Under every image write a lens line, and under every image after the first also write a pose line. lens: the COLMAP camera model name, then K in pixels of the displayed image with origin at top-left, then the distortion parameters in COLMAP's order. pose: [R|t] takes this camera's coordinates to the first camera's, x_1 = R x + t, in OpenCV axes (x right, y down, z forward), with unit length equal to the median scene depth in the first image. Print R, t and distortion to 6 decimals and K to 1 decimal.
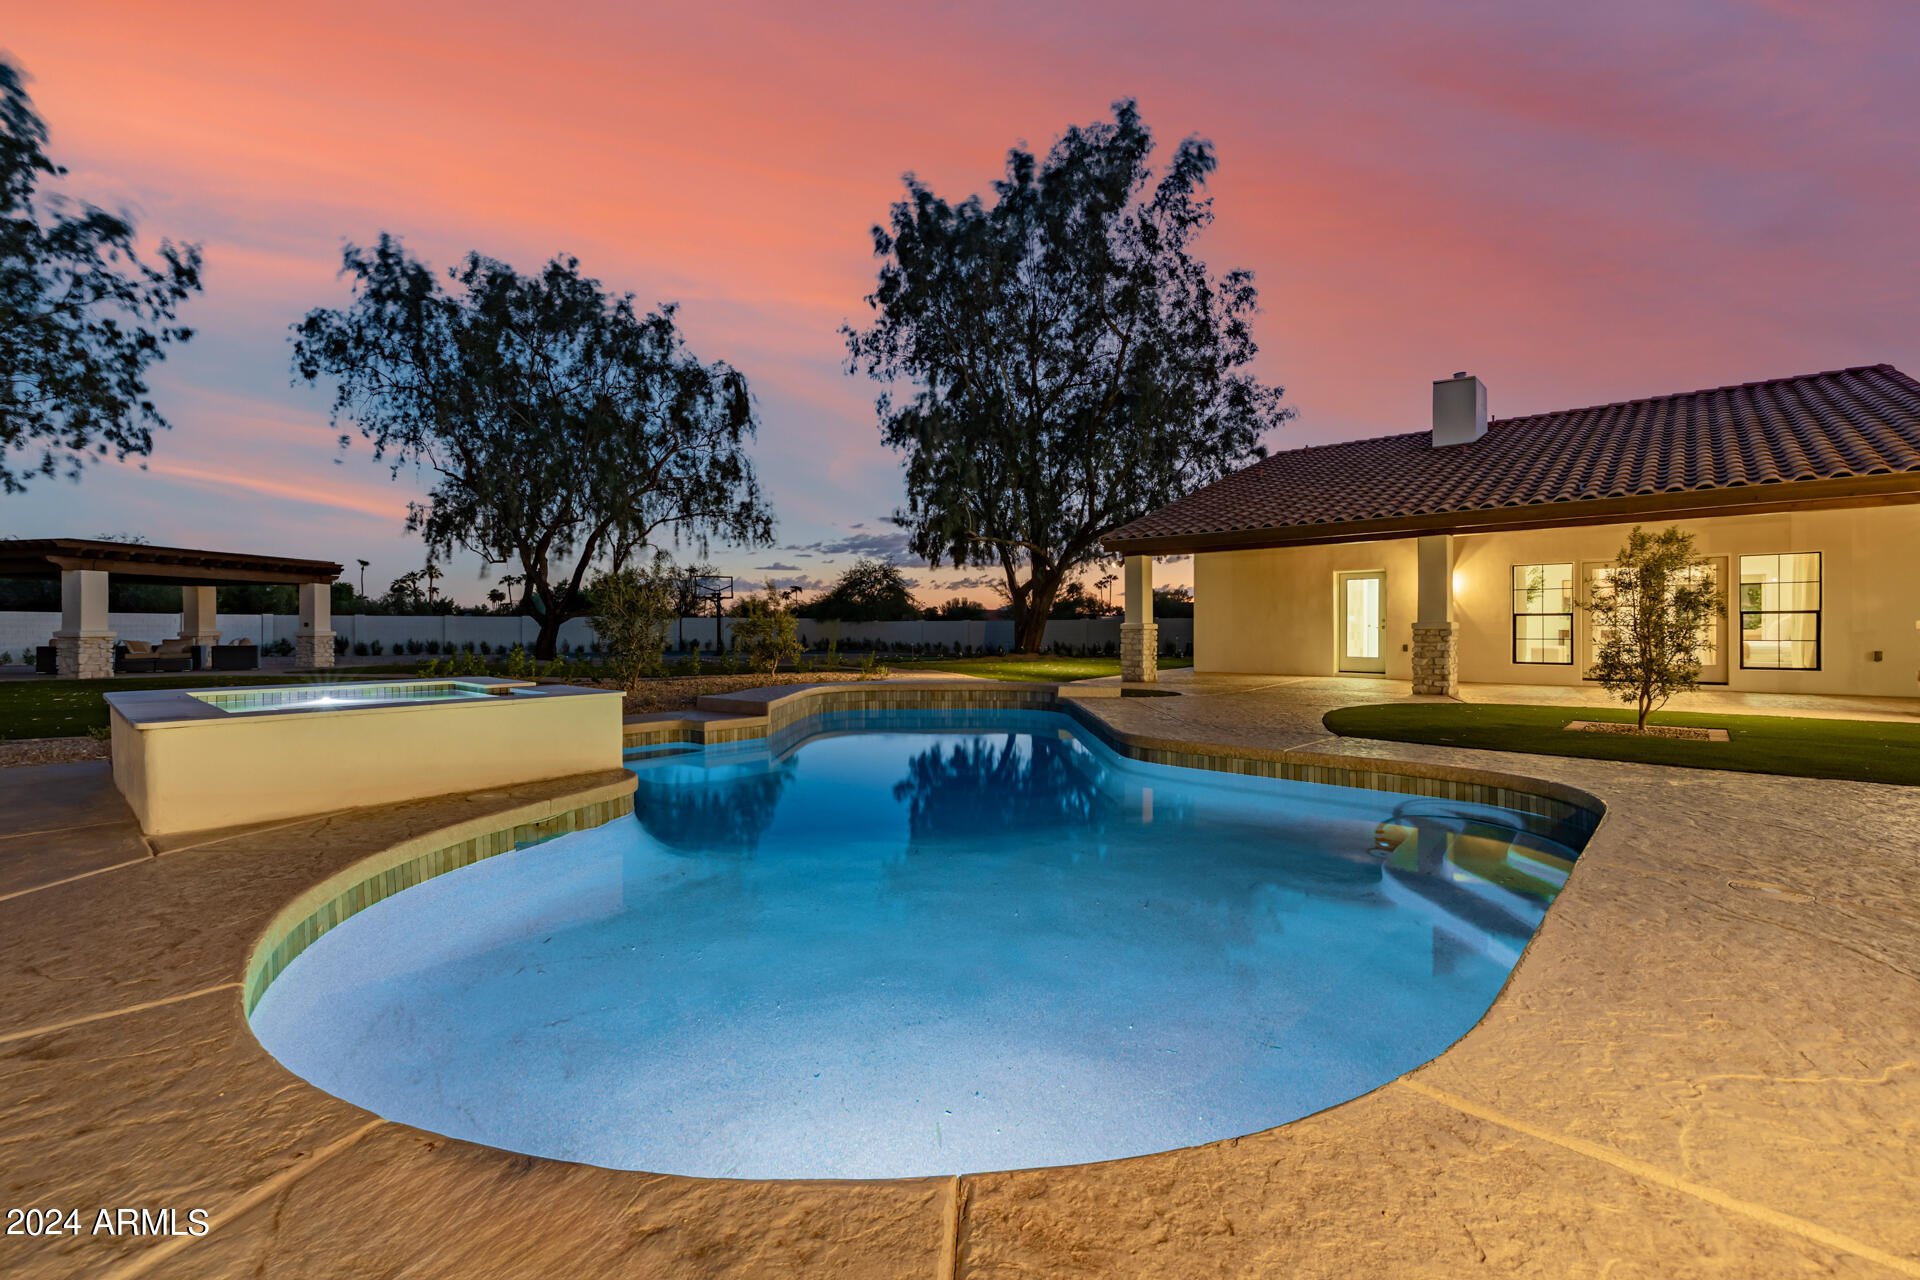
lens RADIAL K [[822.4, 0, 954.4], [0, 822.4, 629.1], [0, 0, 1]] dist [-0.000484, 0.000082]
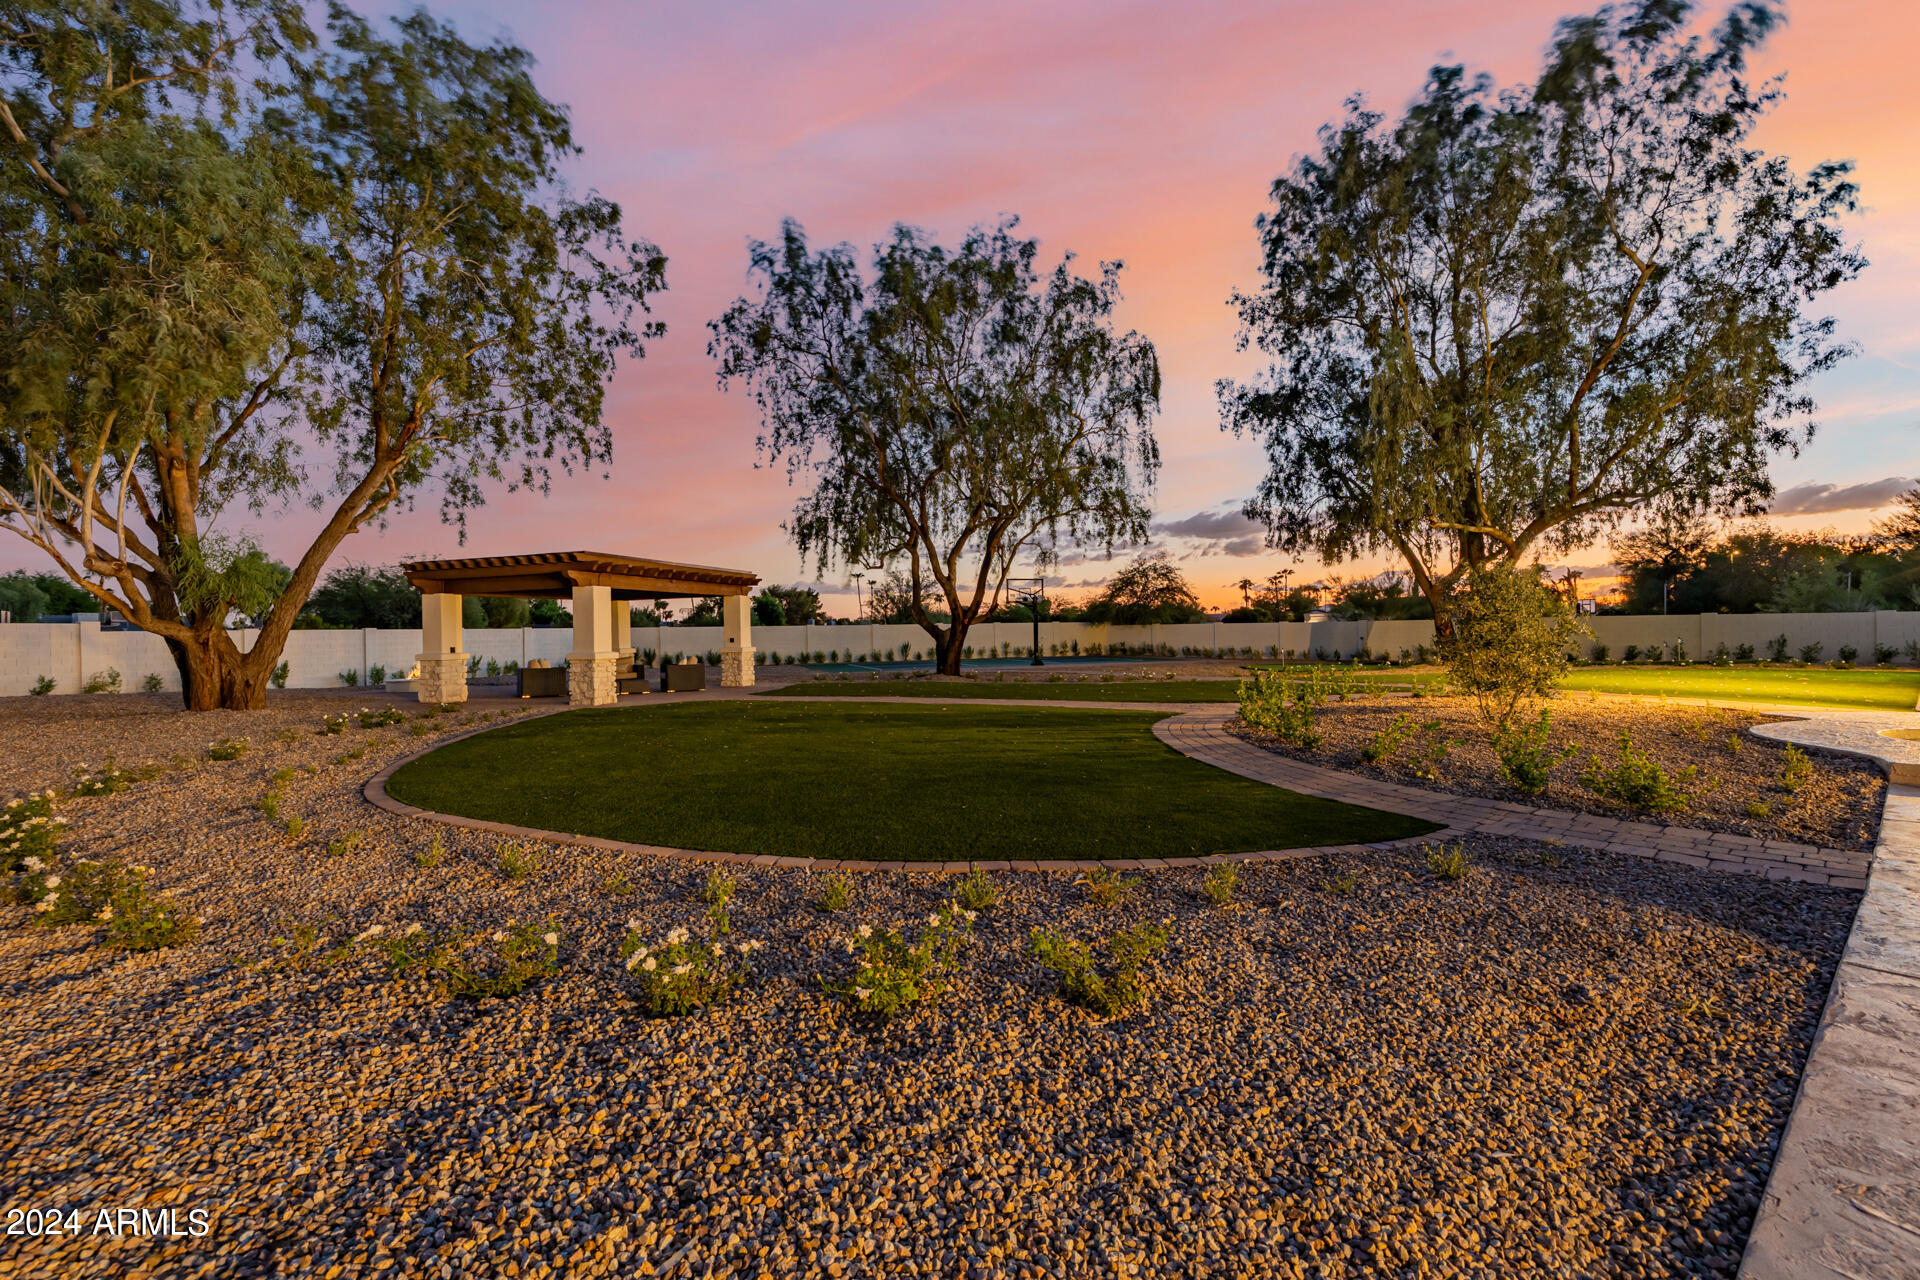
lens RADIAL K [[822.4, 0, 954.4], [0, 822.4, 629.1], [0, 0, 1]] dist [-0.000484, 0.000082]
pose [[0.986816, -0.015681, -0.161083, -0.367993], [0.015211, 0.999876, -0.004152, -0.010045], [0.161128, 0.001647, 0.986932, 0.117461]]
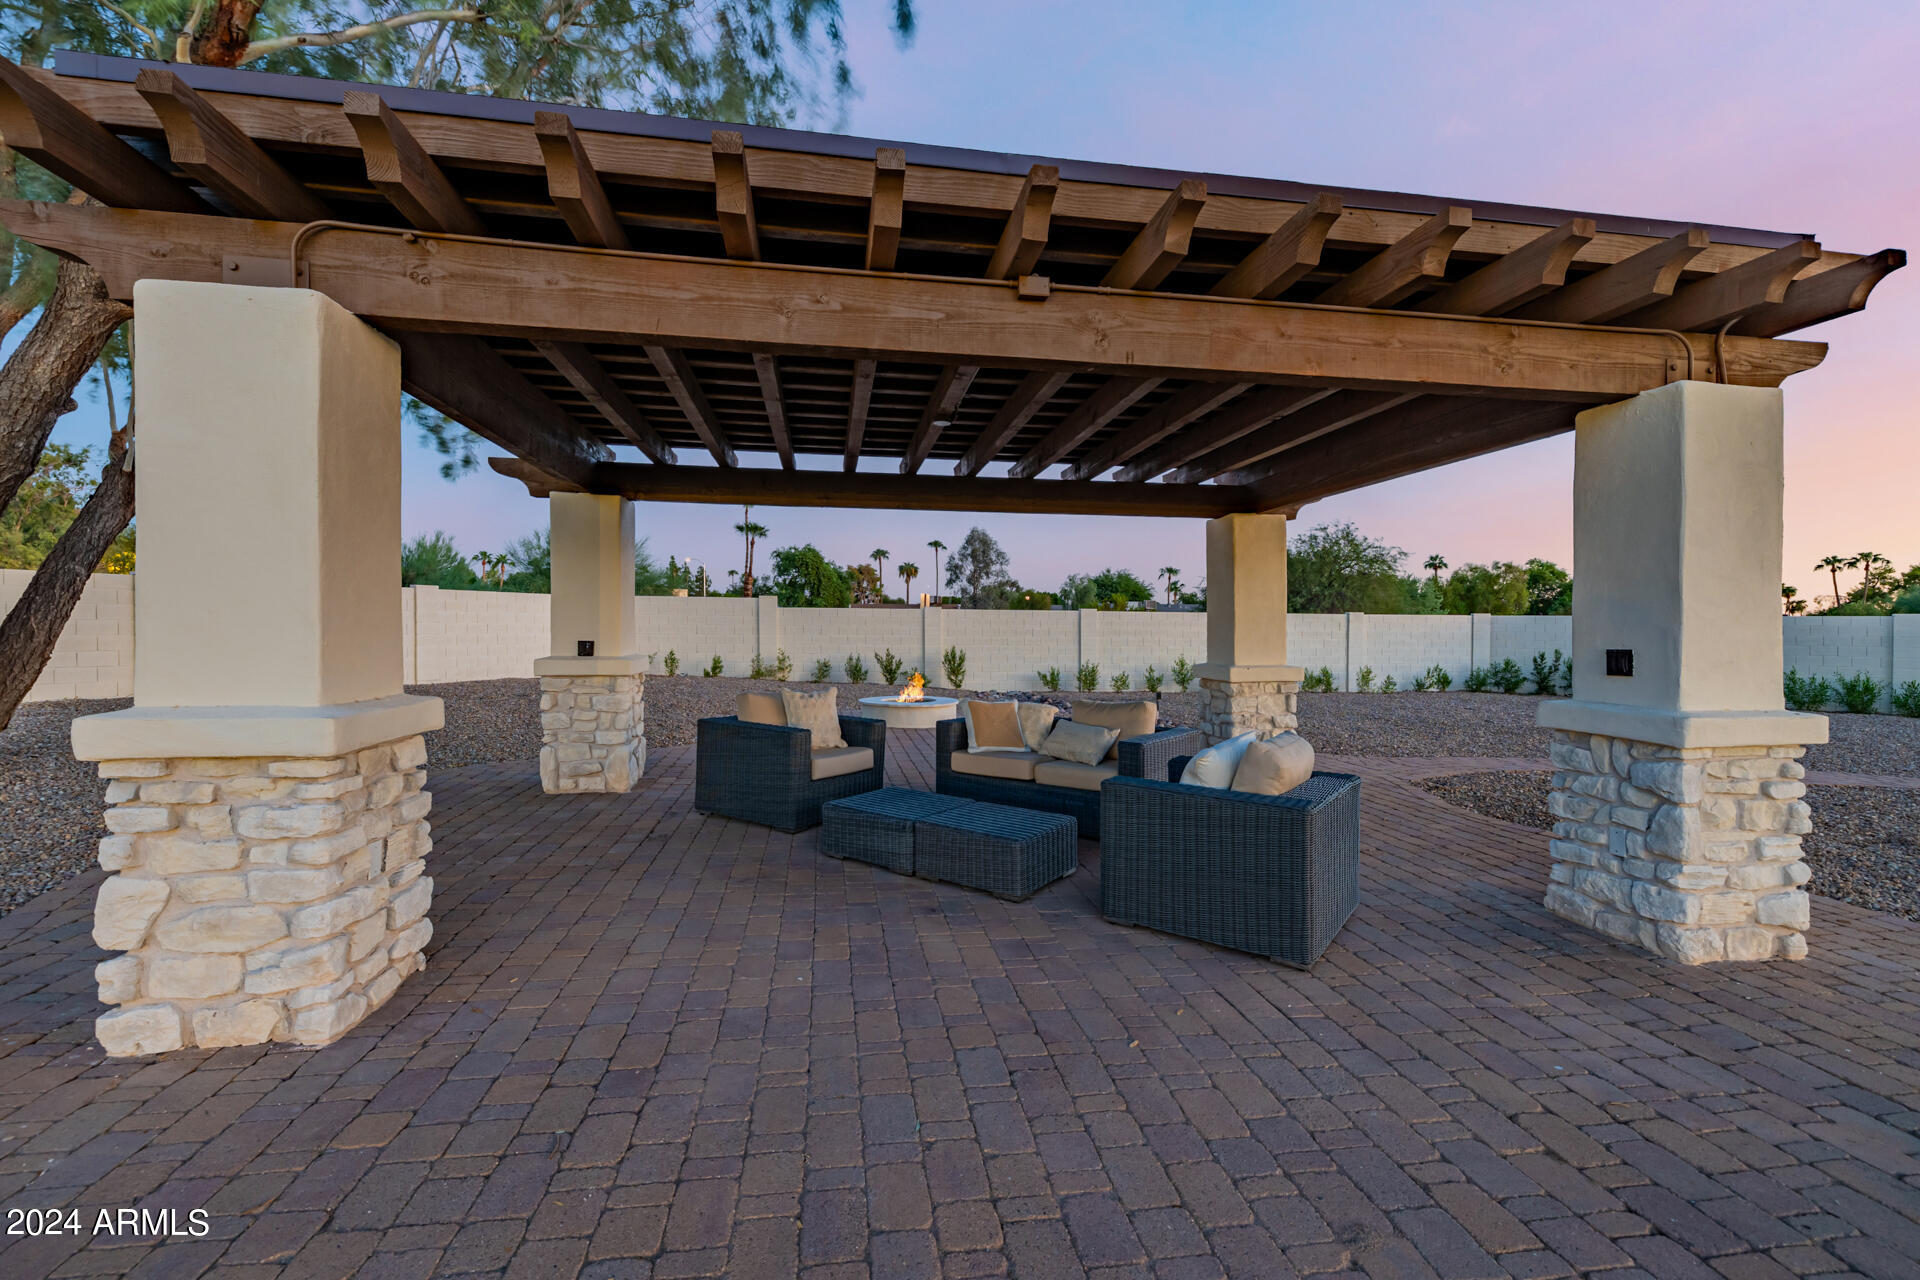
lens RADIAL K [[822.4, 0, 954.4], [0, 822.4, 629.1], [0, 0, 1]] dist [-0.000484, 0.000082]
pose [[0.289091, 0.010475, -0.957244, -0.676765], [-0.013981, 0.999880, 0.006719, -0.011631], [0.957199, 0.011441, 0.289203, 0.834147]]
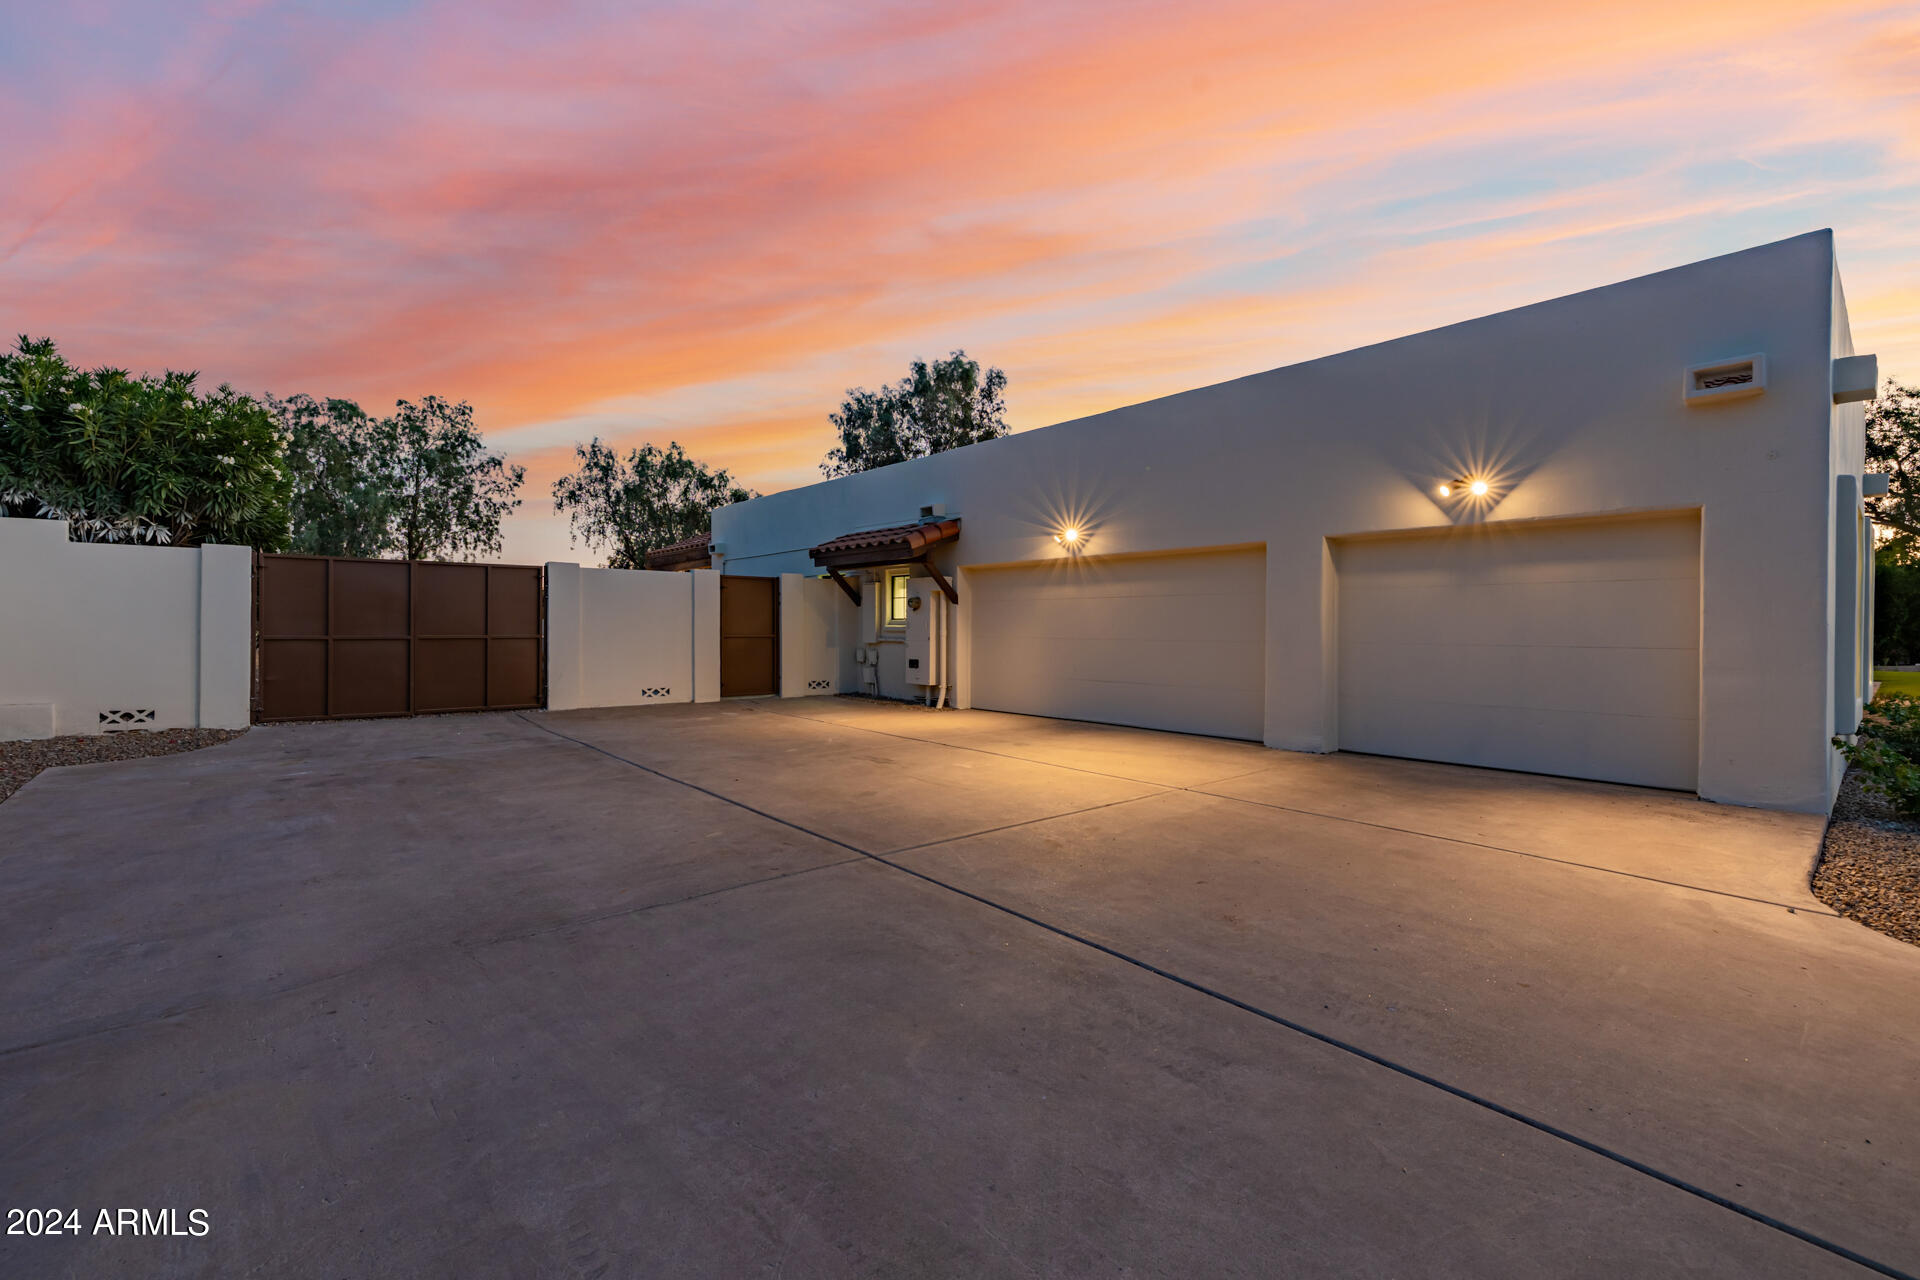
lens RADIAL K [[807.1, 0, 960.0], [0, 807.1, 640.0], [0, 0, 1]] dist [0.001135, 0.000165]
pose [[0.992854, 0.008159, -0.119054, 0.471879], [-0.007102, 0.999932, 0.009300, 0.006503], [0.119121, -0.008388, 0.992844, -0.905558]]
